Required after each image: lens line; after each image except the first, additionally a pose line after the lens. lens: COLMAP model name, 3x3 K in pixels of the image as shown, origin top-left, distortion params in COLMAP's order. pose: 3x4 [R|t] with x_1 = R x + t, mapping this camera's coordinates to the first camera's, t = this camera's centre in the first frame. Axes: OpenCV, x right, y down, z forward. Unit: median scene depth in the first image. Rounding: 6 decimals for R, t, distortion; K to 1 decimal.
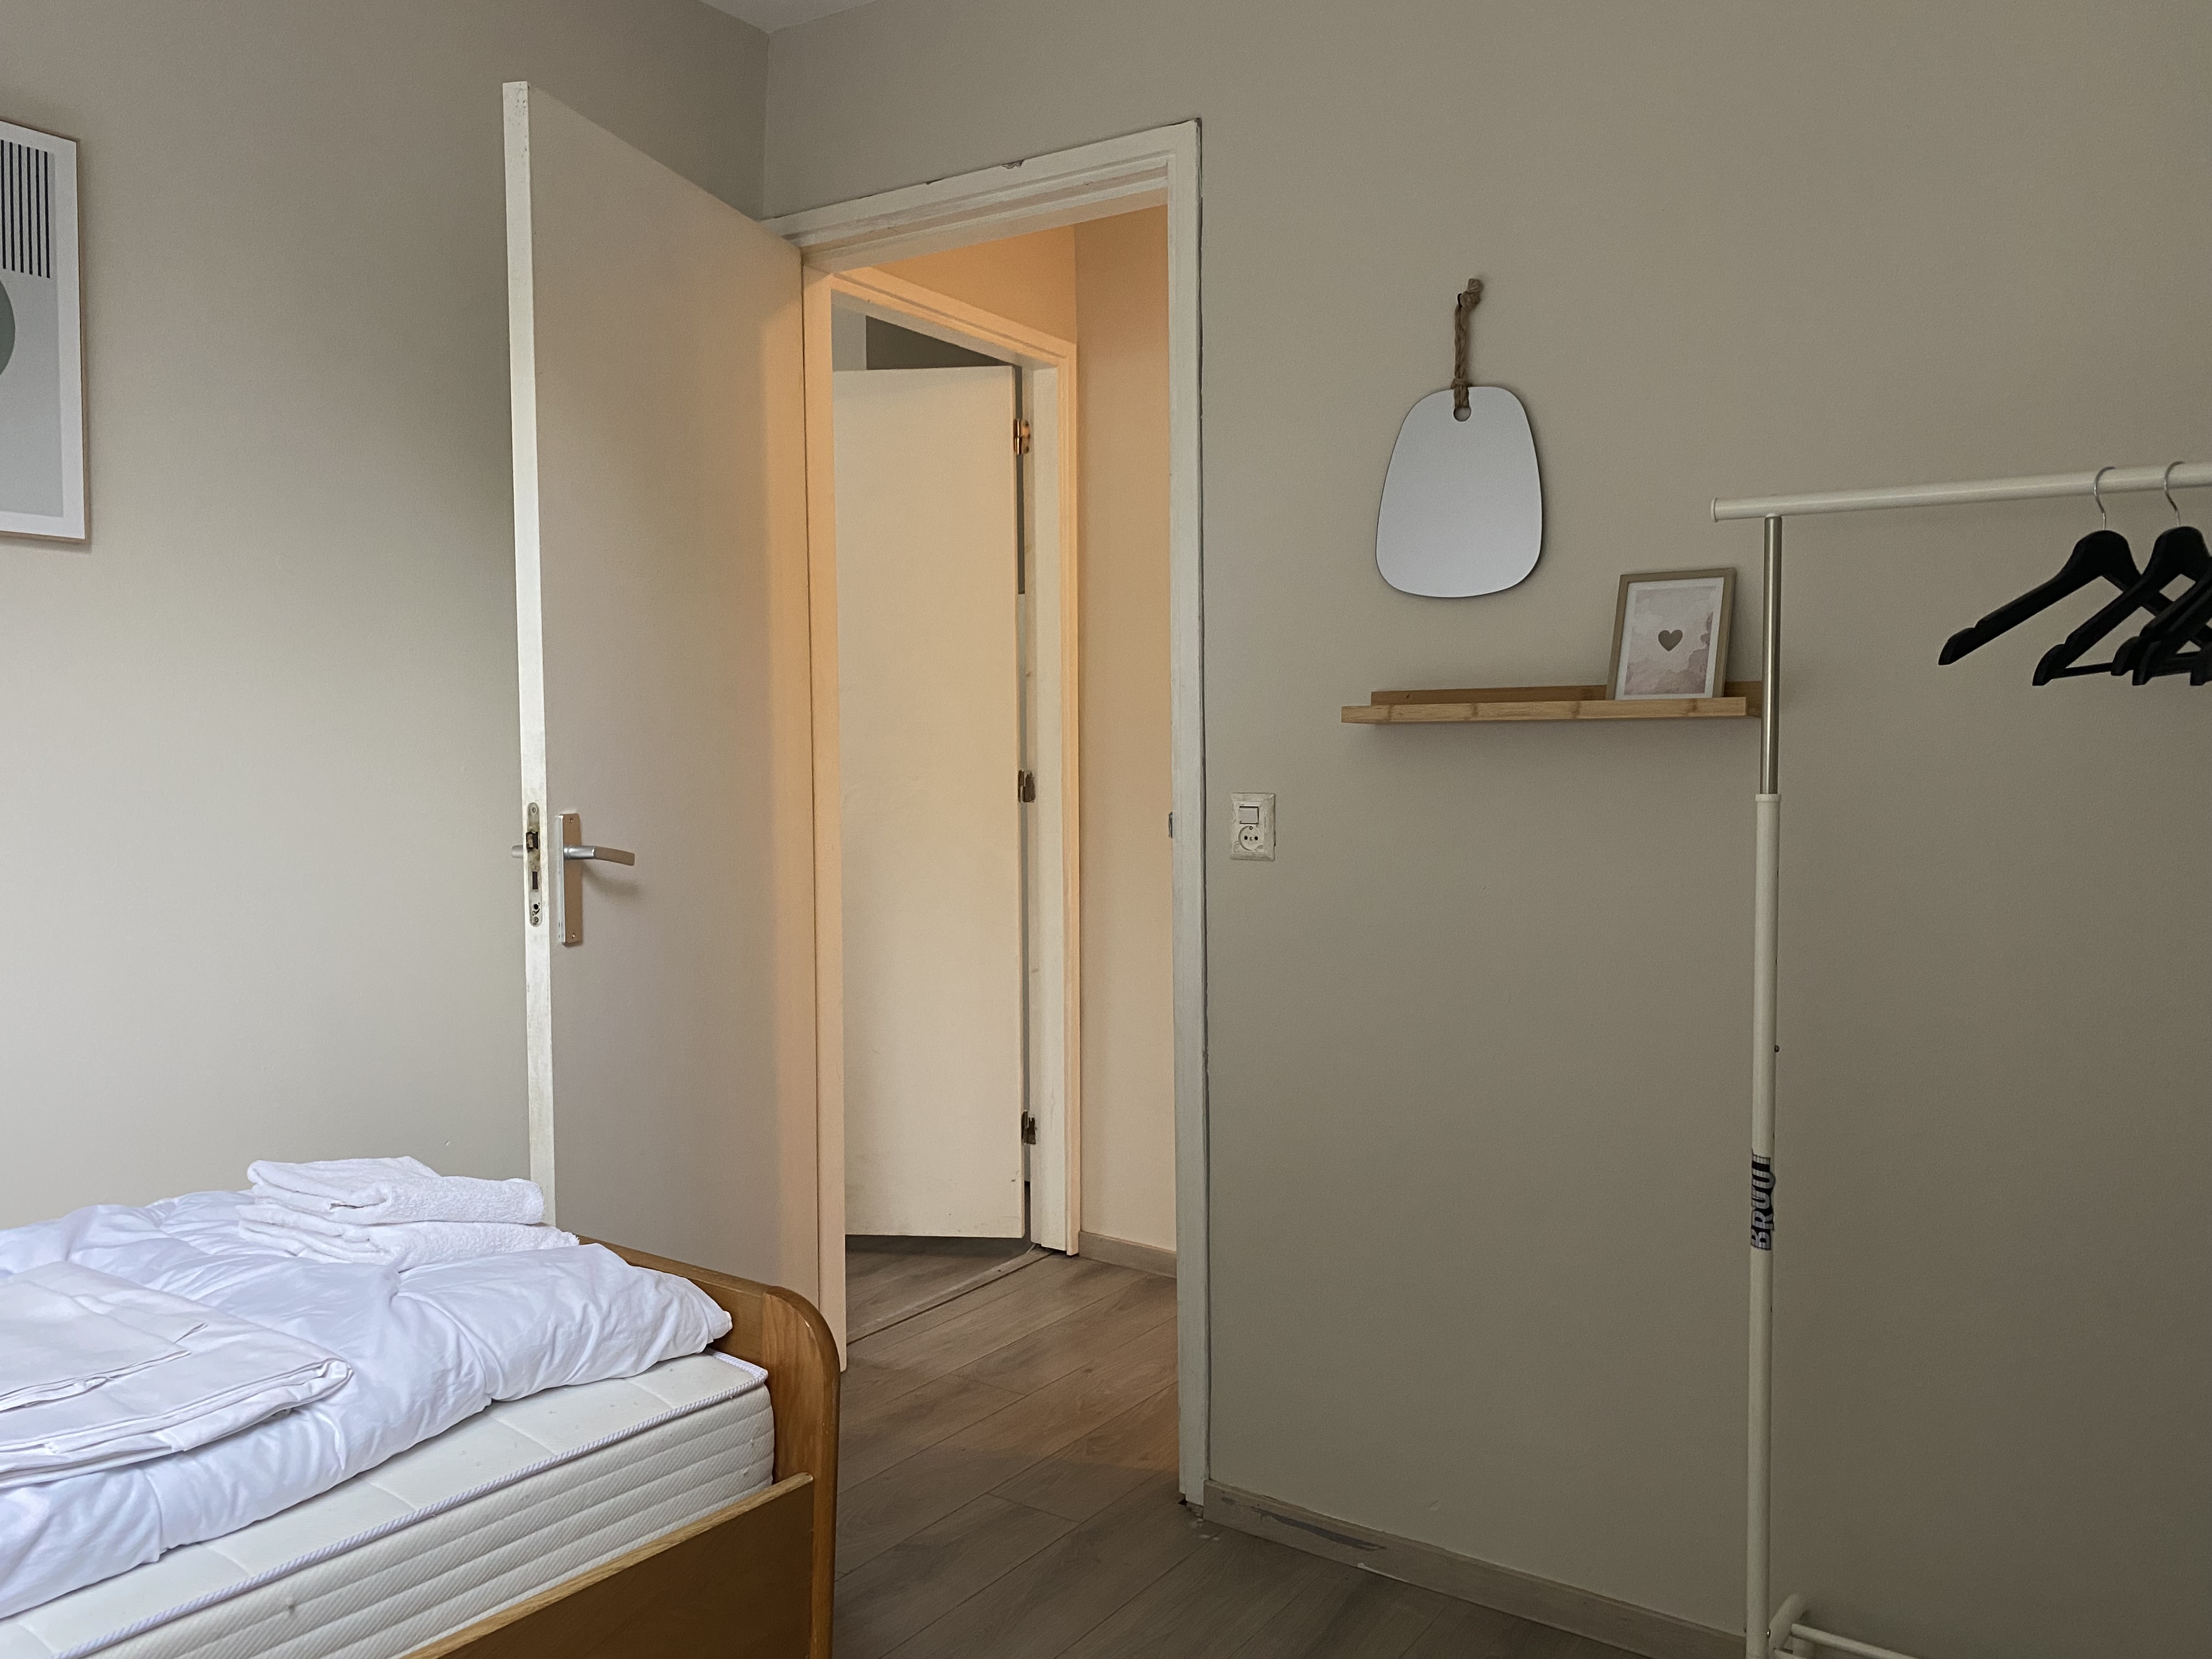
lens RADIAL K [[1683.2, 0, 1098.7], [0, 1683.2, 824.6], [0, 0, 1]] dist [0.037799, -0.038040]
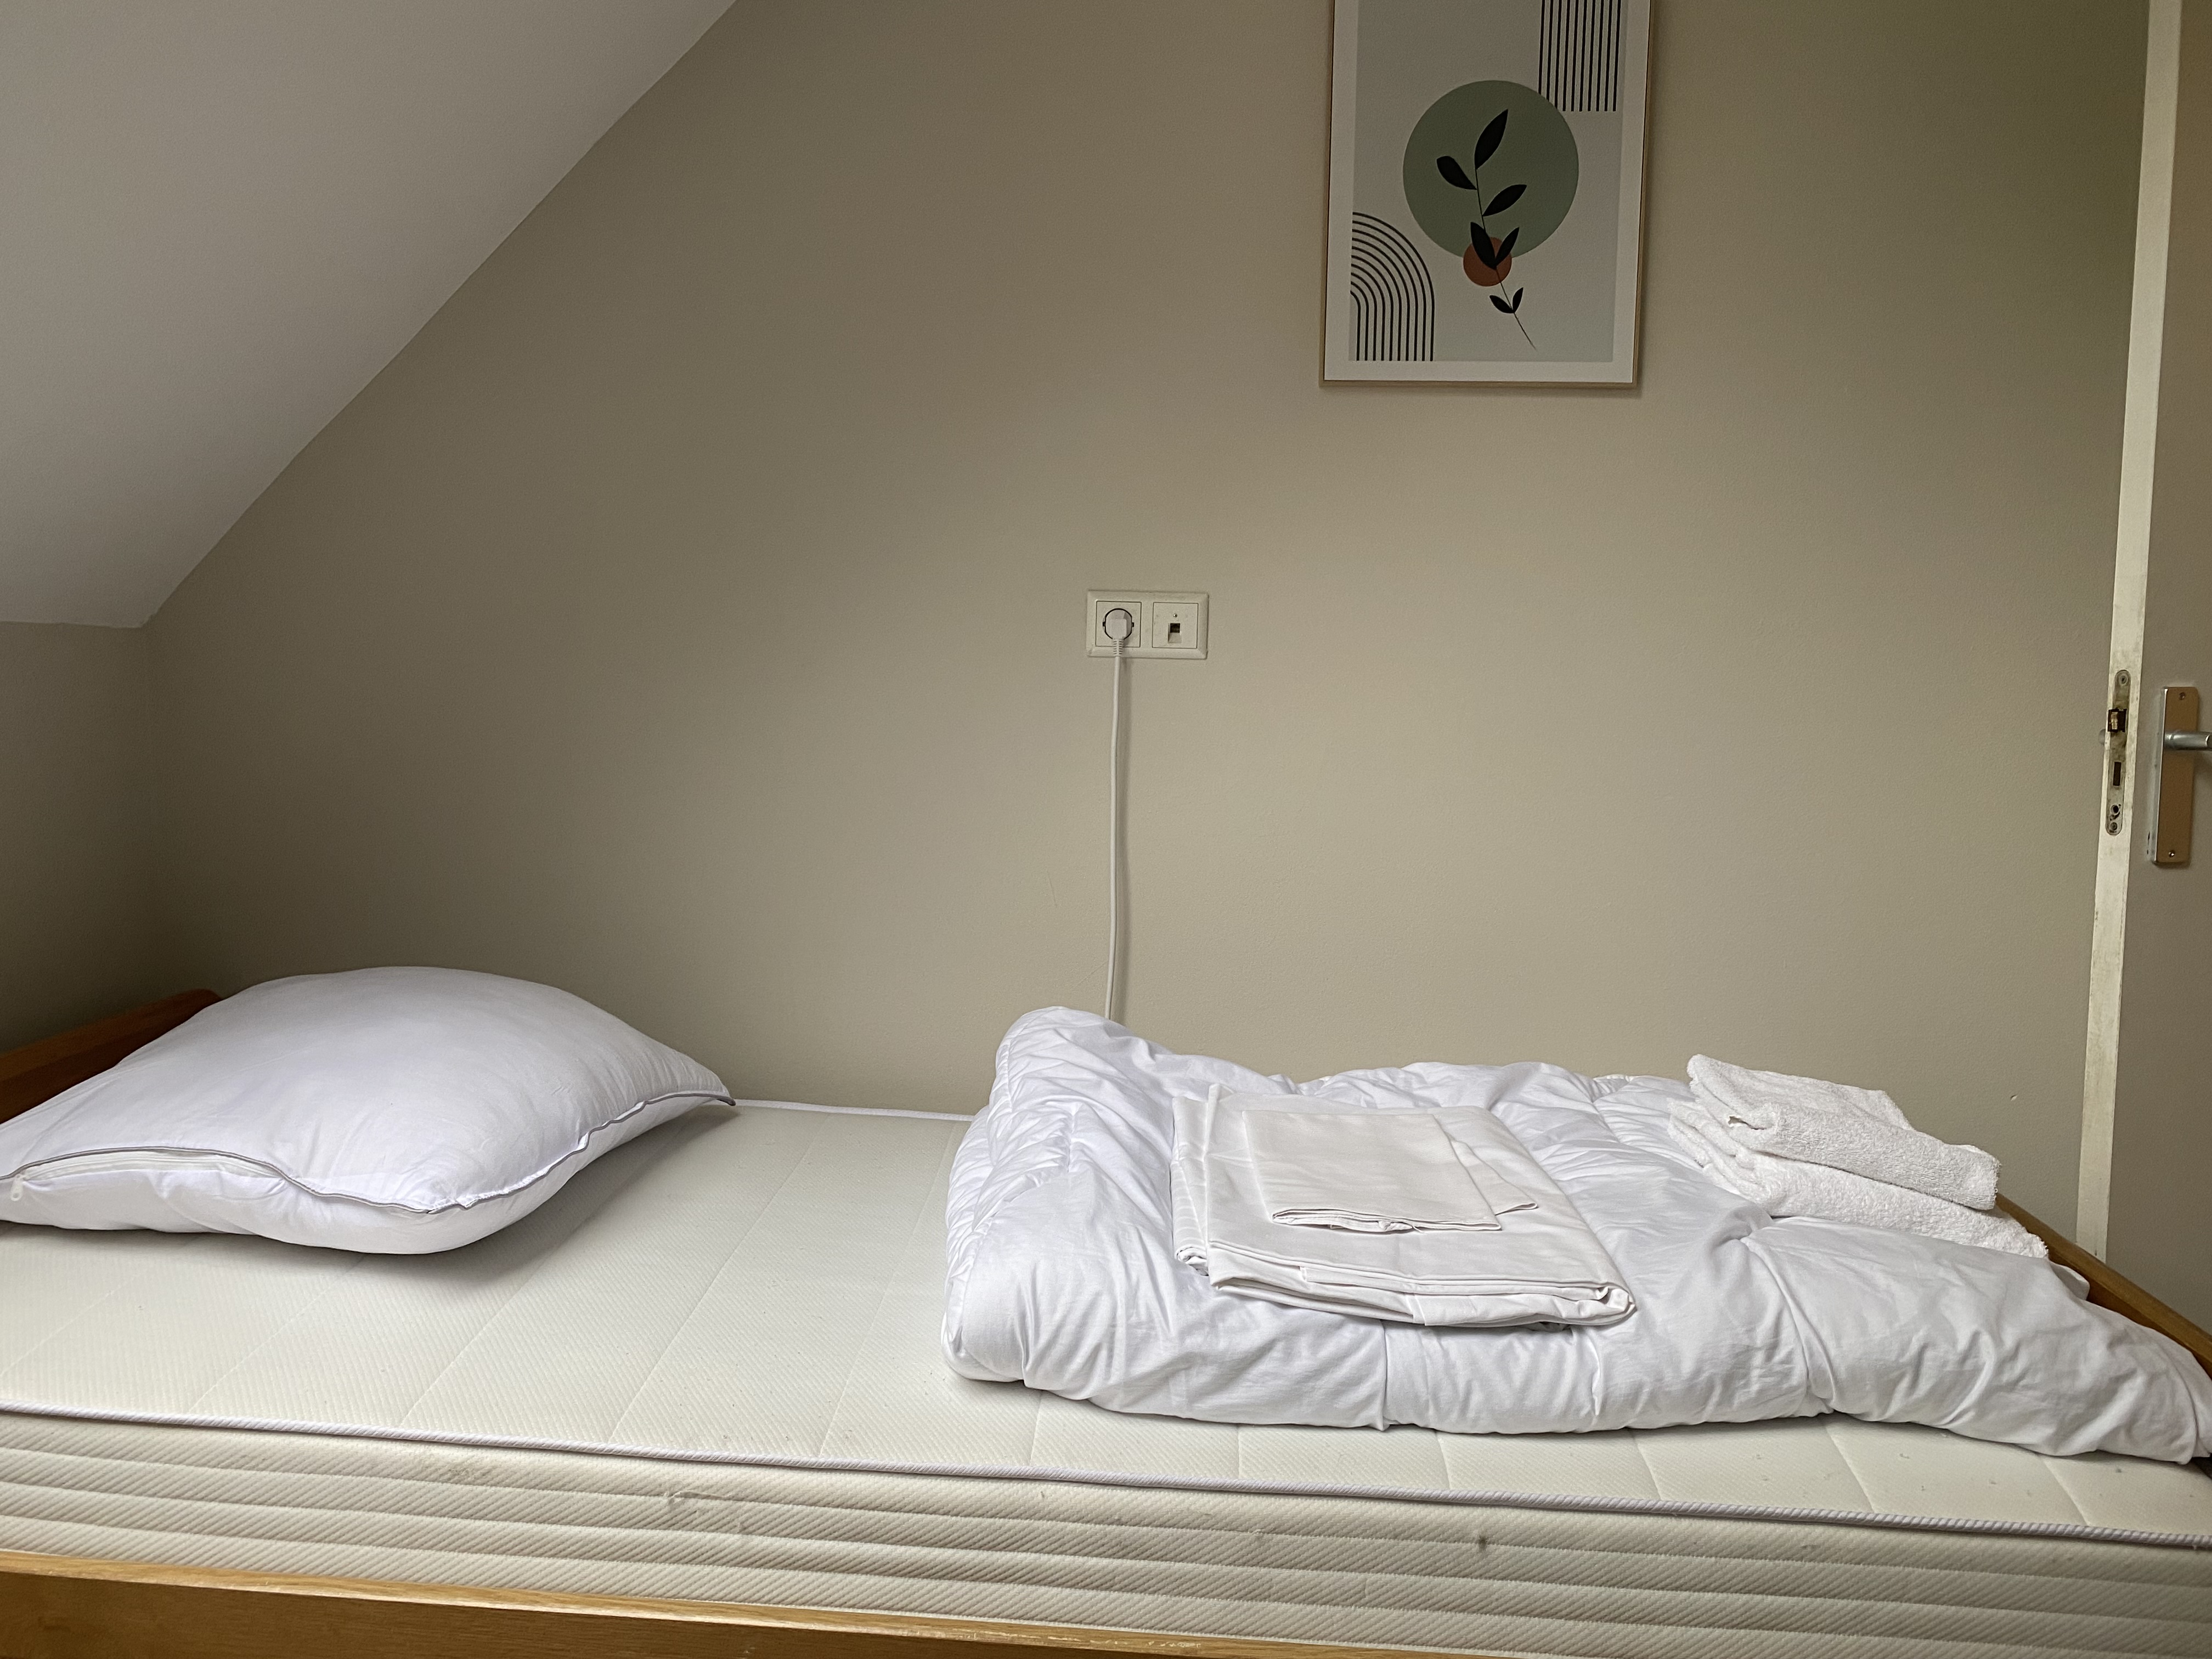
lens RADIAL K [[1679.0, 0, 1114.7], [0, 1679.0, 825.1], [0, 0, 1]] dist [0.021826, -0.030030]
pose [[0.522811, 0.083815, -0.848318, 0.098455], [-0.052949, 0.996426, 0.065816, 0.041493], [0.850803, 0.010509, 0.525380, 0.314285]]
